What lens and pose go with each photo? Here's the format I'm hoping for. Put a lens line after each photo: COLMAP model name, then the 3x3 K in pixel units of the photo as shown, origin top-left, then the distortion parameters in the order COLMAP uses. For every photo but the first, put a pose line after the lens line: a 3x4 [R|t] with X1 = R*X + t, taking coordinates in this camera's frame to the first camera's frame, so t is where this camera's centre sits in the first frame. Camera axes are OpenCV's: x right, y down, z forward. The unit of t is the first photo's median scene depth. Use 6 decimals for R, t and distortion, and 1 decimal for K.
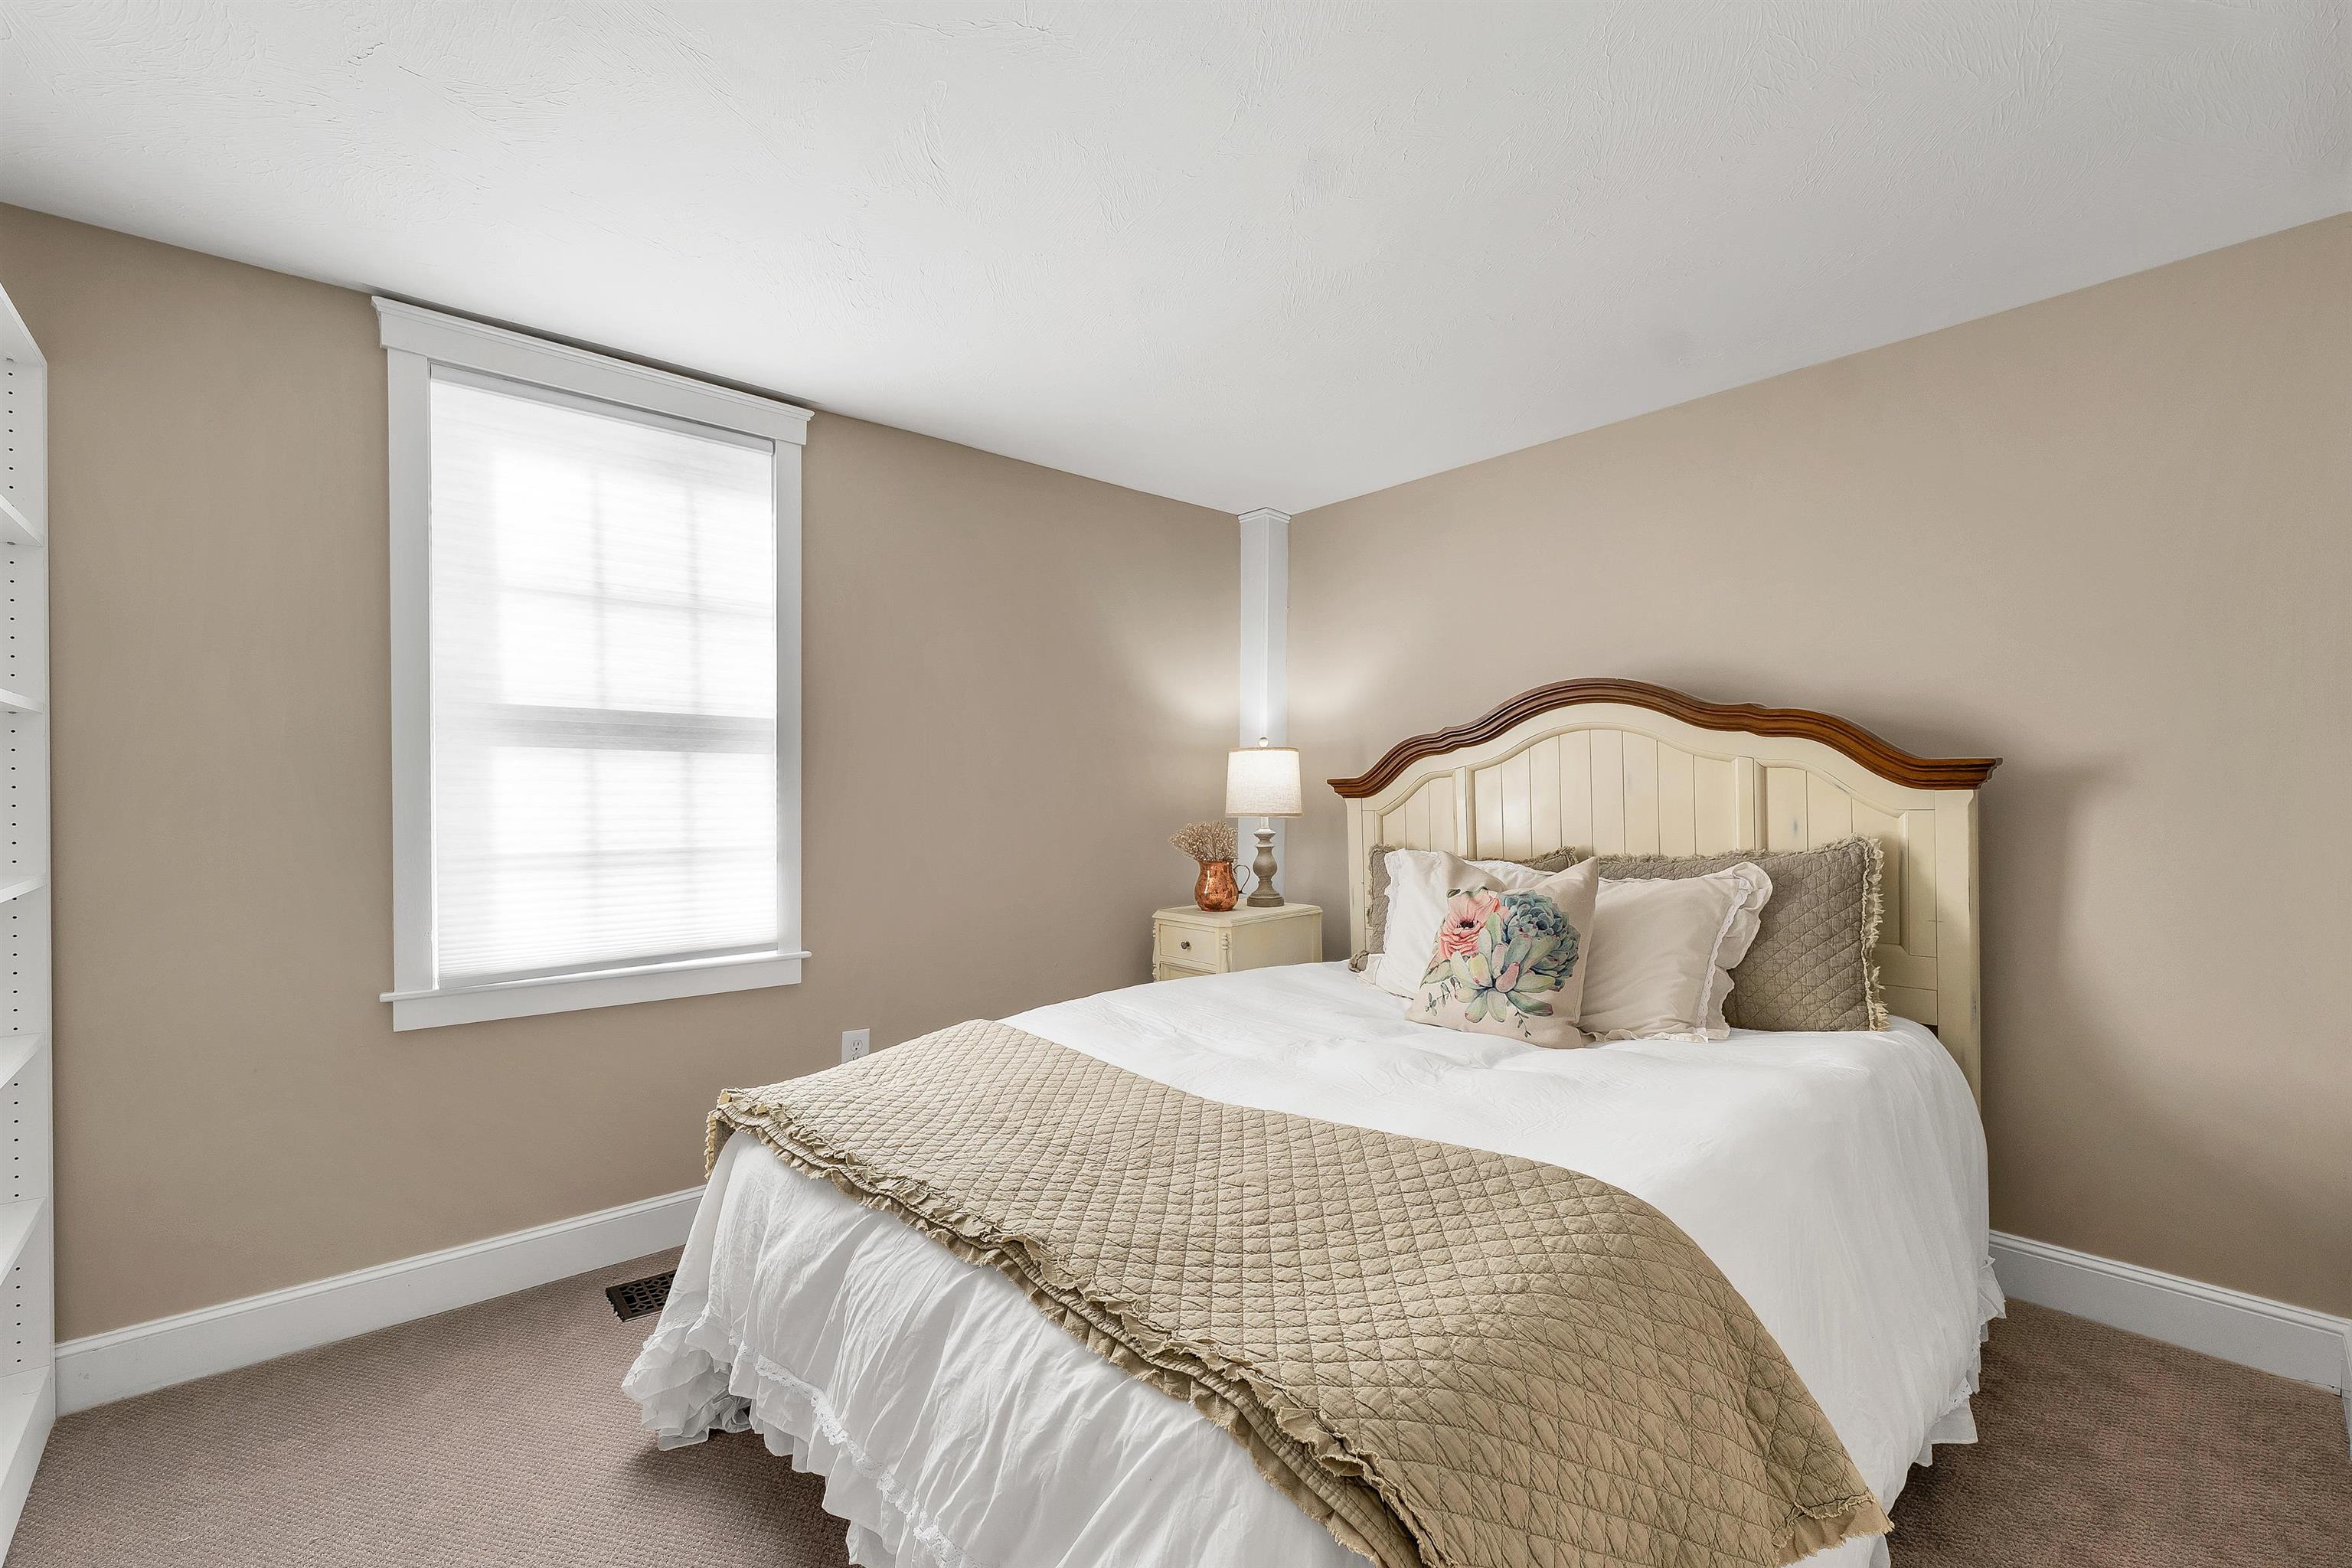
lens RADIAL K [[1008.5, 0, 1176.5], [0, 1008.5, 793.6], [0, 0, 1]] dist [0.004074, 0.000501]
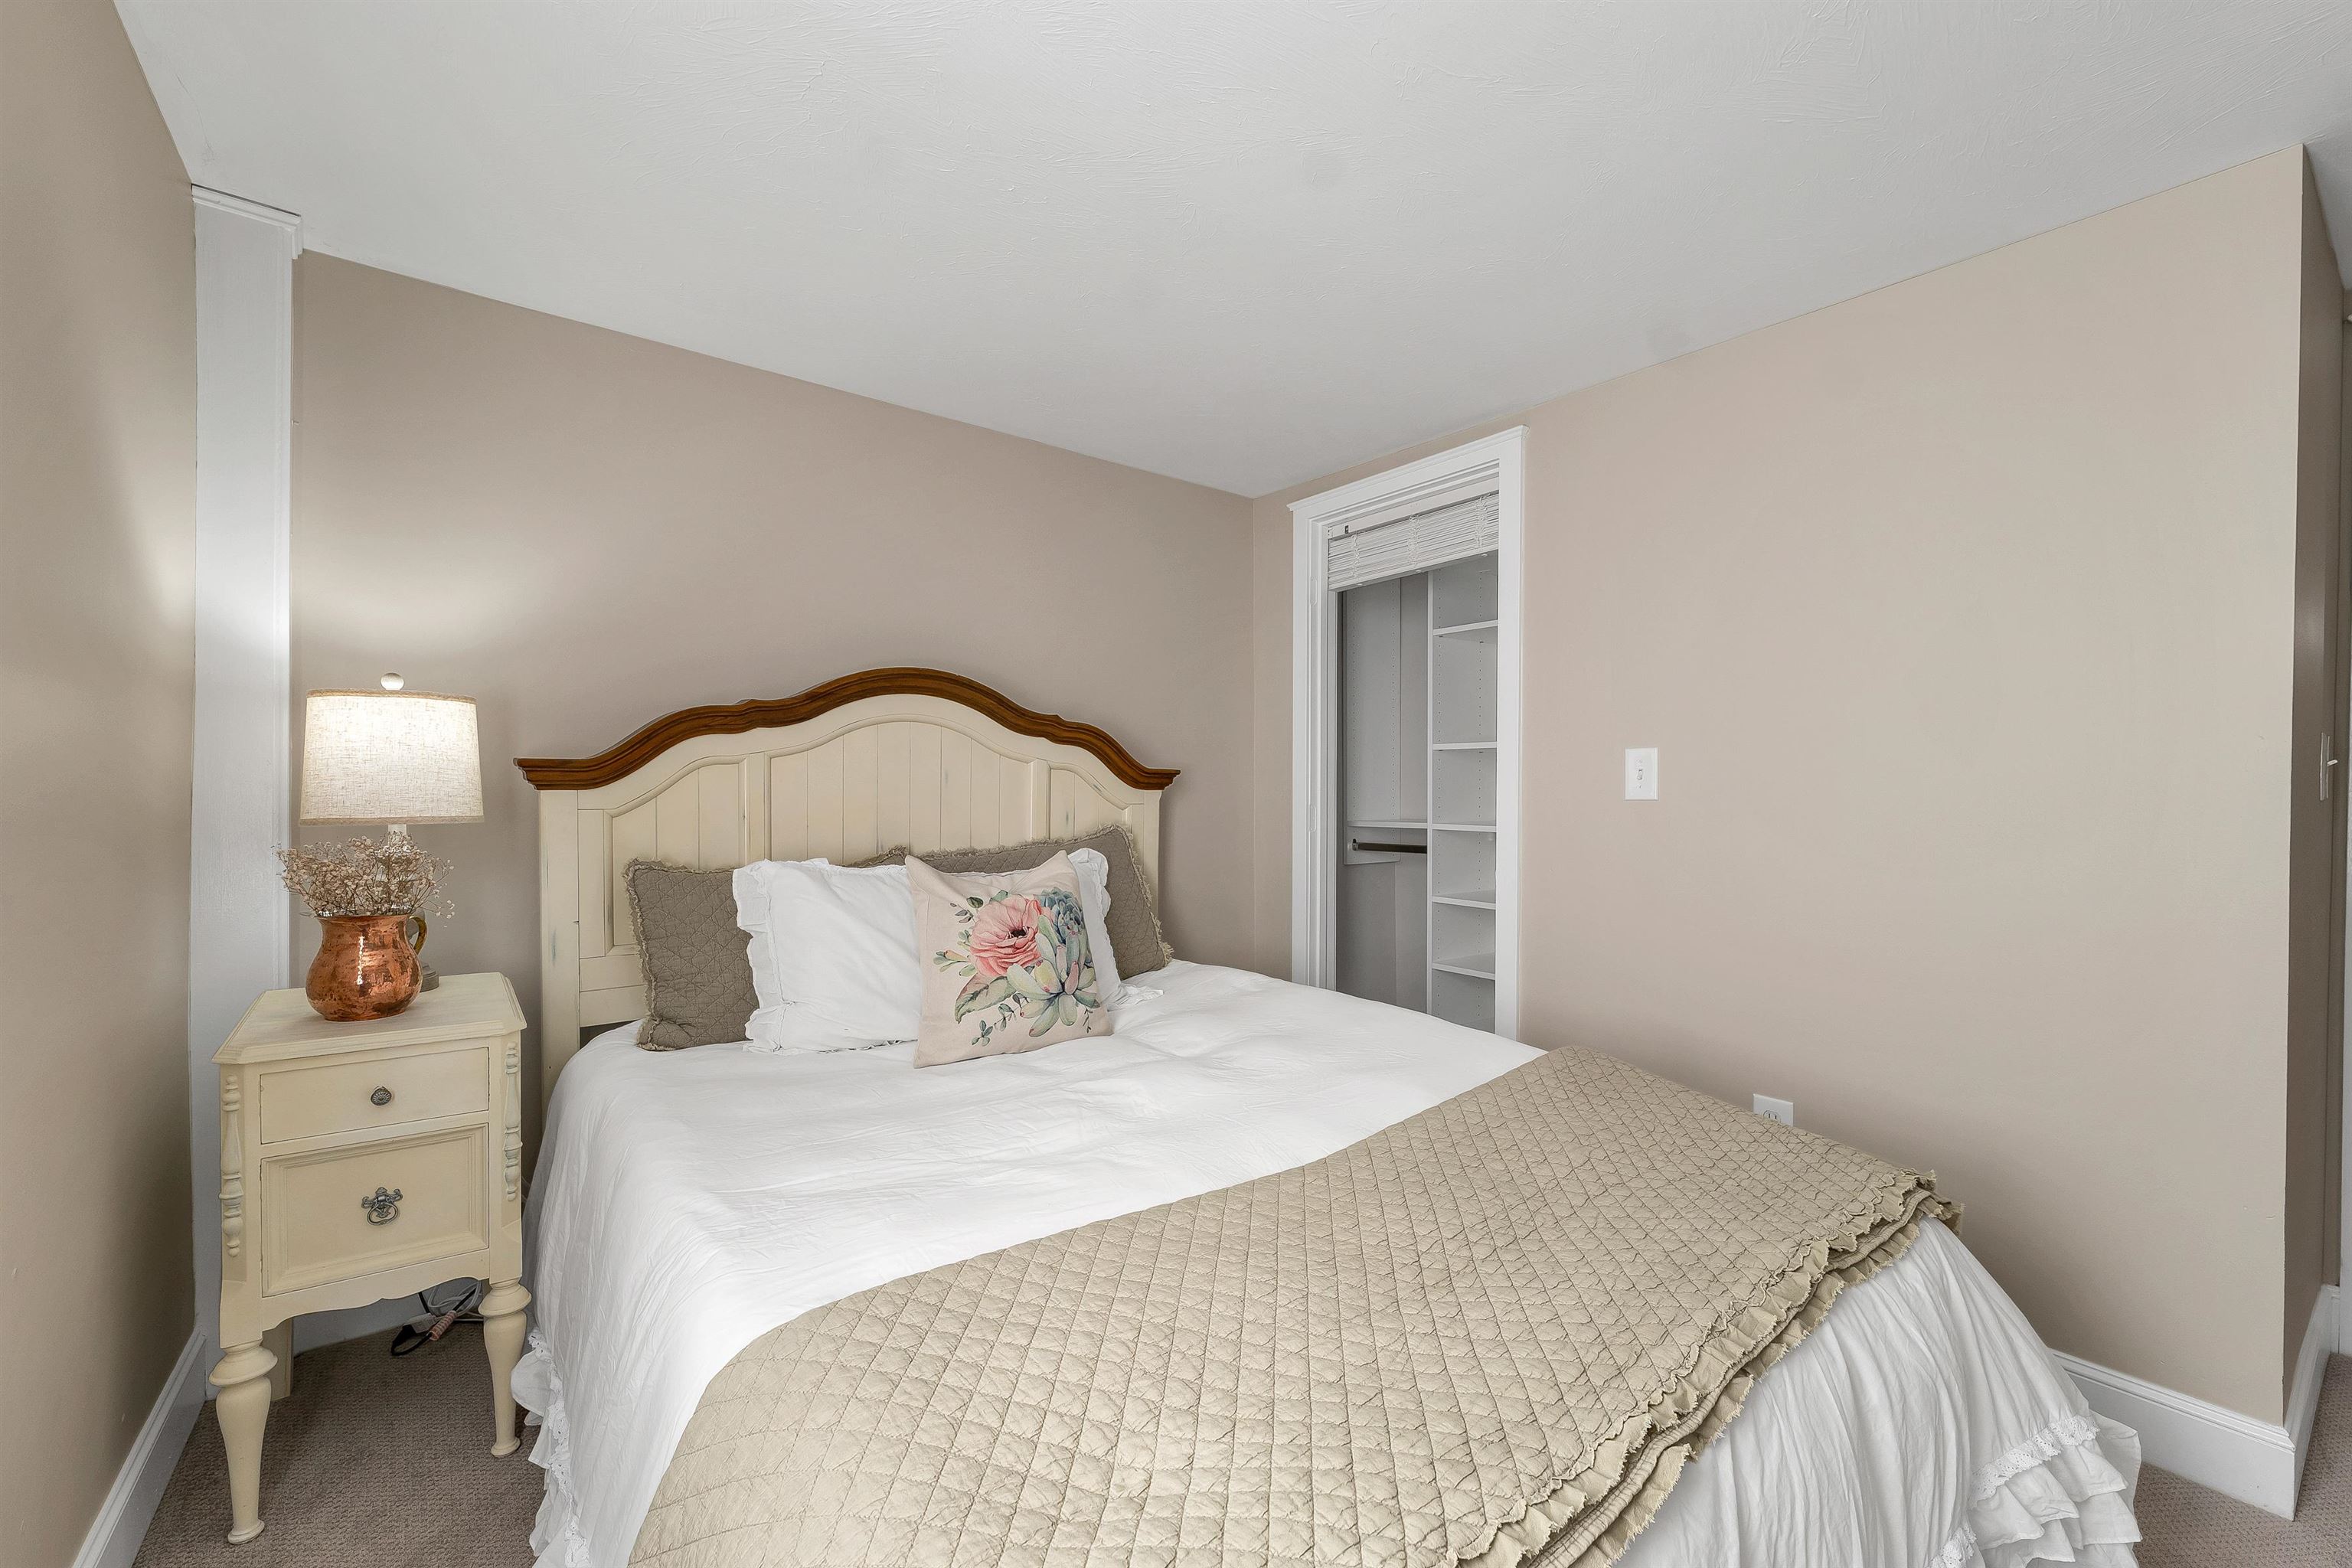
lens RADIAL K [[974.8, 0, 1177.8], [0, 974.8, 801.2], [0, 0, 1]] dist [-0.003178, -0.000189]
pose [[0.049423, -0.001269, 0.998777, -0.551523], [-0.010532, 0.999943, 0.001792, 0.008373], [-0.998722, -0.010608, 0.049406, 0.778938]]
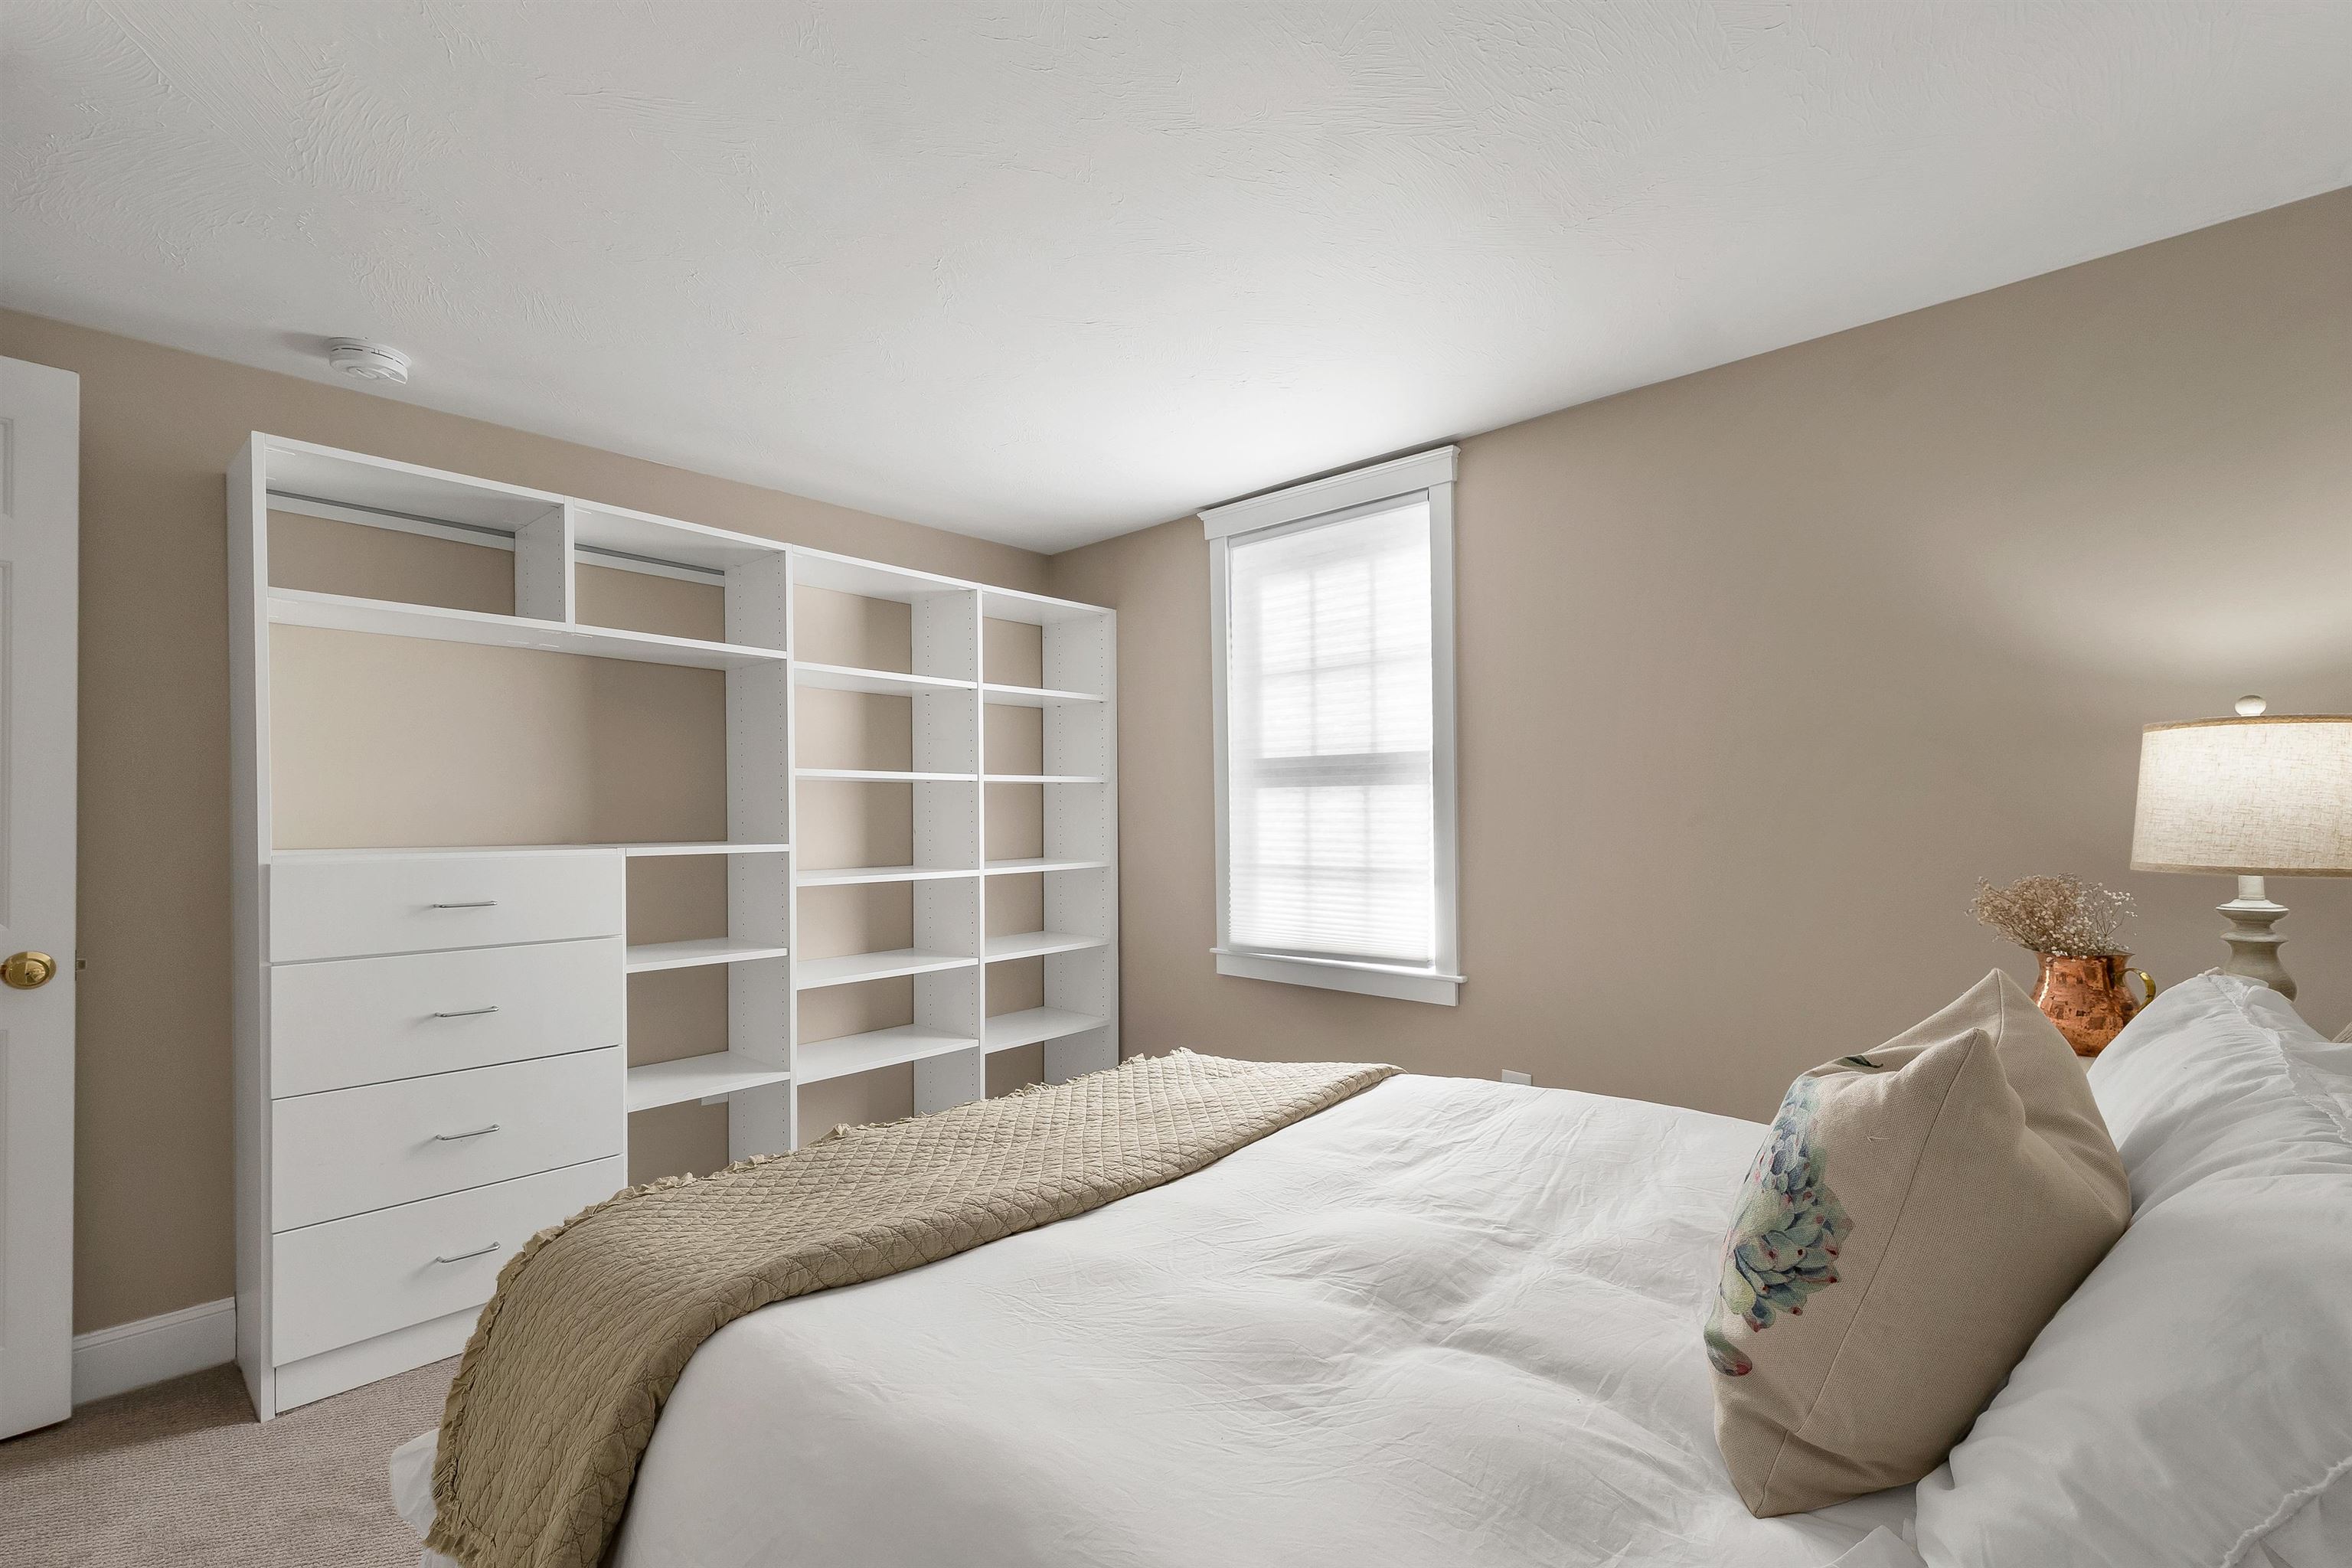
lens RADIAL K [[1008.5, 0, 1122.5], [0, 1008.5, 807.1], [0, 0, 1]] dist [0.004074, 0.000501]
pose [[0.078218, -0.008286, -0.996902, 0.680455], [0.009361, 0.999927, -0.007576, -0.010607], [0.996892, -0.008739, 0.078290, 0.641497]]
